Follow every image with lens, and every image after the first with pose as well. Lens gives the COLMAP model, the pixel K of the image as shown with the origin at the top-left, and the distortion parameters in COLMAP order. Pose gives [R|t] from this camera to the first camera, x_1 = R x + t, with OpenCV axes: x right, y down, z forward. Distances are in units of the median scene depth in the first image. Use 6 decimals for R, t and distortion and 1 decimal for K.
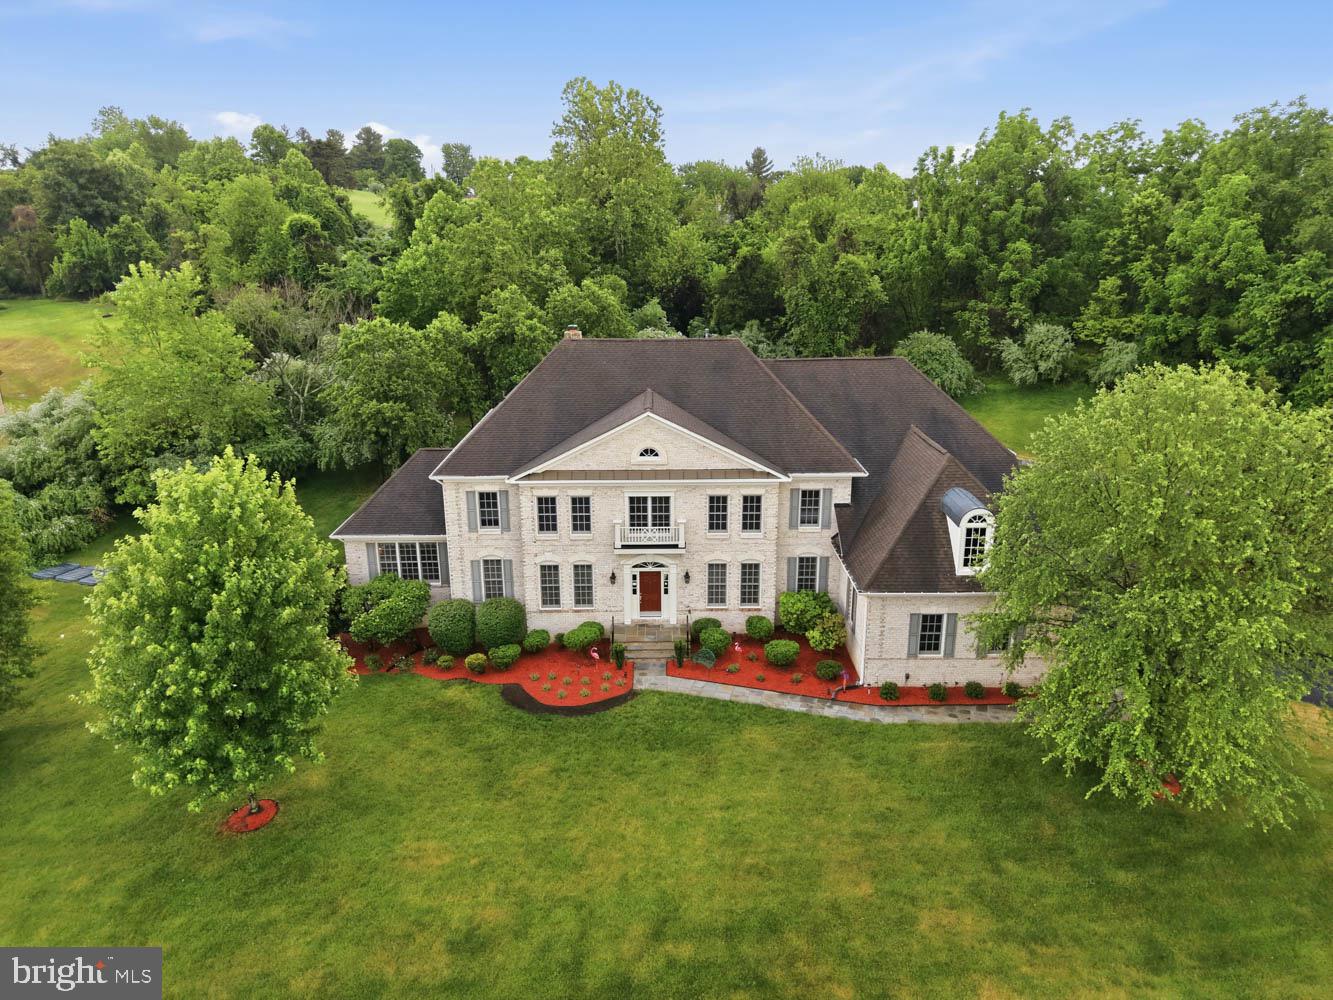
lens RADIAL K [[889.4, 0, 666.5], [0, 889.4, 500.0], [0, 0, 1]] dist [0.050318, -0.056991]
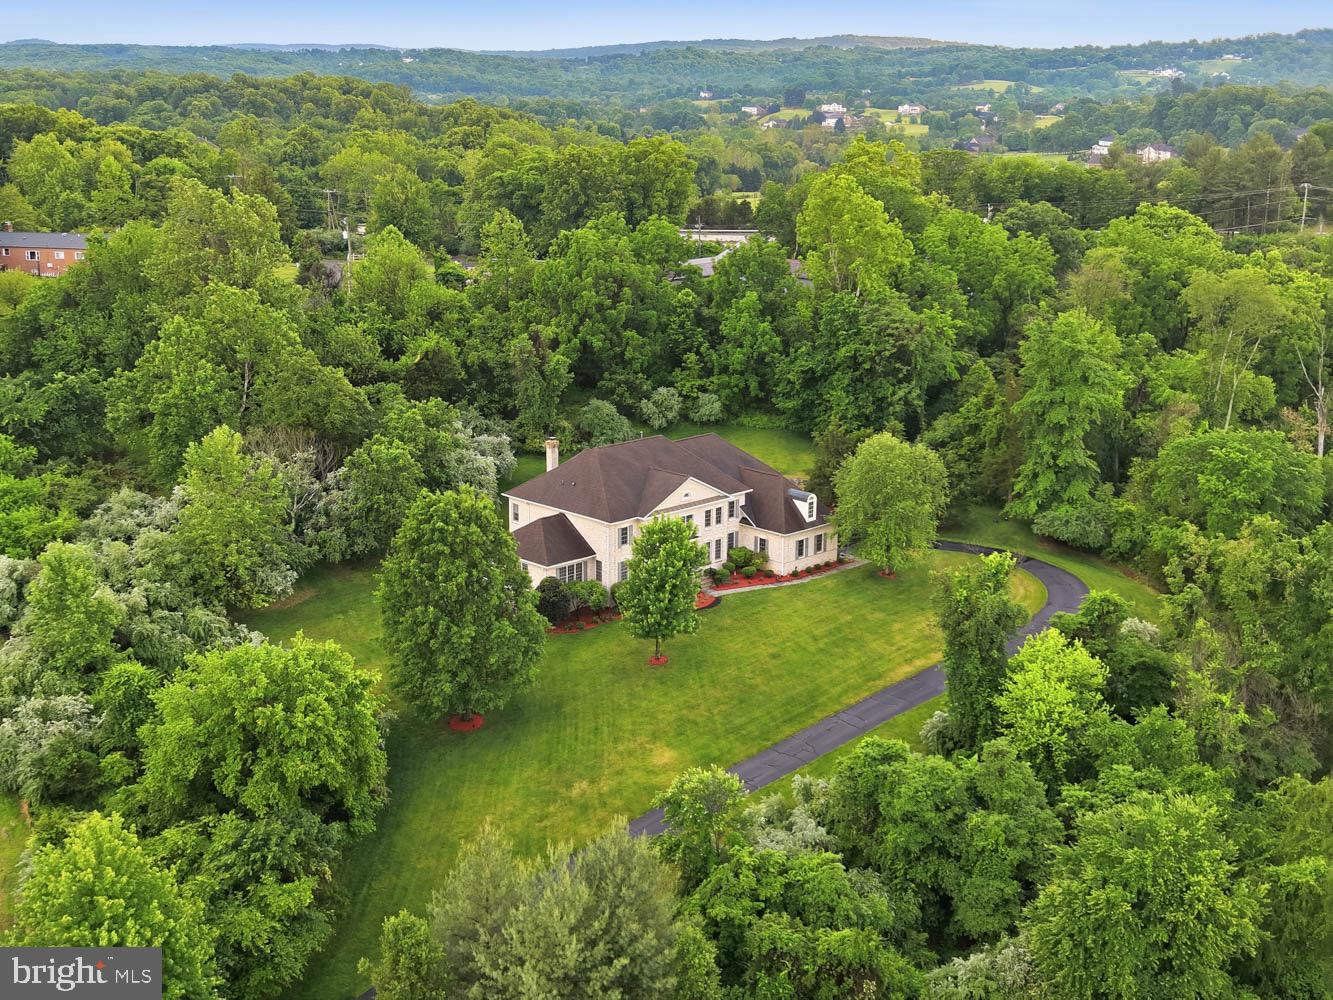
lens RADIAL K [[1757.9, 0, 666.5], [0, 1757.9, 500.0], [0, 0, 1]] dist [0.199834, -0.662811]
pose [[0.716025, -0.160447, 0.679386, -2.896641], [0.191184, 0.981089, 0.030205, -0.176234], [-0.671384, 0.108260, 0.733160, -2.069021]]
